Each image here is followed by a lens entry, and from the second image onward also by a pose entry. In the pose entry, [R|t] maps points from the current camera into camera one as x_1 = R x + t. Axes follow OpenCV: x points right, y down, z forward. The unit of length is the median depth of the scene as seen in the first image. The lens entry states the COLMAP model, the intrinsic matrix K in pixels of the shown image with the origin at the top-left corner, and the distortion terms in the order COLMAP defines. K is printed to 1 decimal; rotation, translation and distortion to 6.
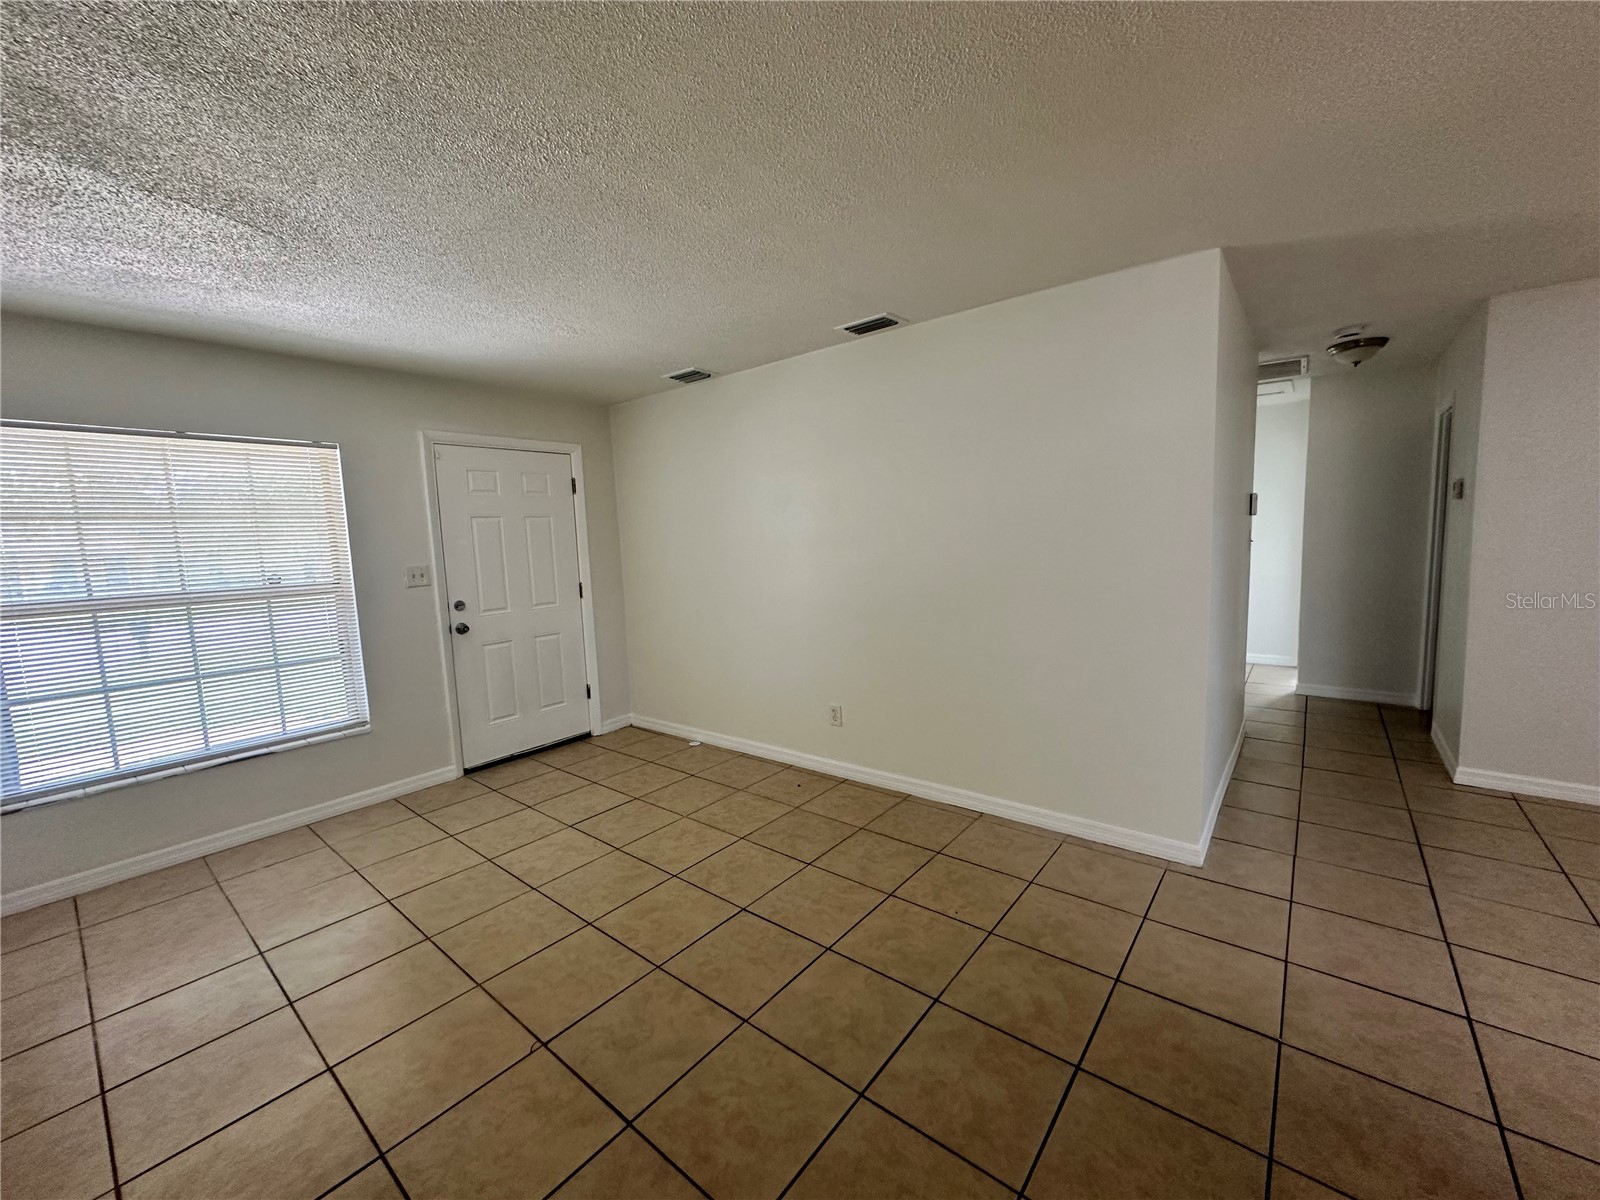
lens RADIAL K [[634.0, 0, 809.7], [0, 634.0, 600.0], [0, 0, 1]] dist [-0.002901, -0.000553]
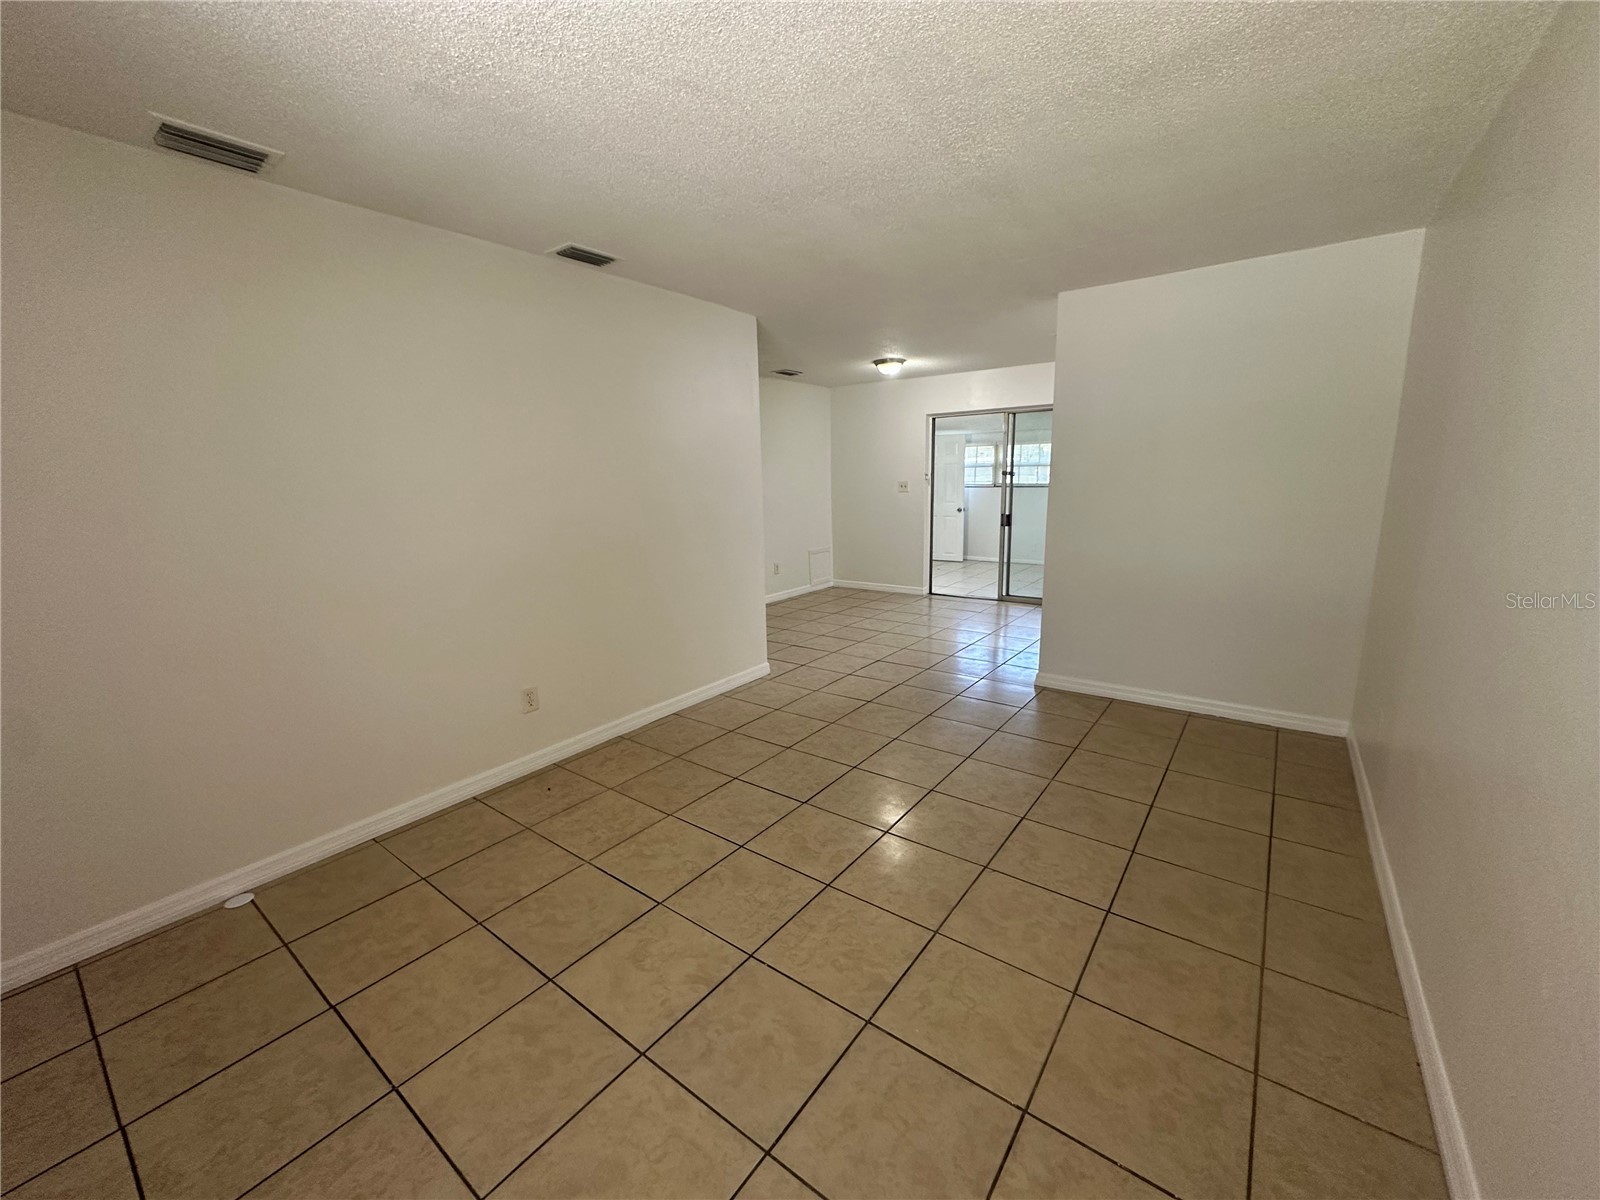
lens RADIAL K [[634.0, 0, 794.5], [0, 634.0, 593.4], [0, 0, 1]] dist [-0.002901, -0.000553]
pose [[-0.021772, -0.144798, 0.989222, -0.933350], [0.131844, 0.980399, 0.146408, -0.037501], [-0.991031, 0.133610, -0.002254, 0.772967]]
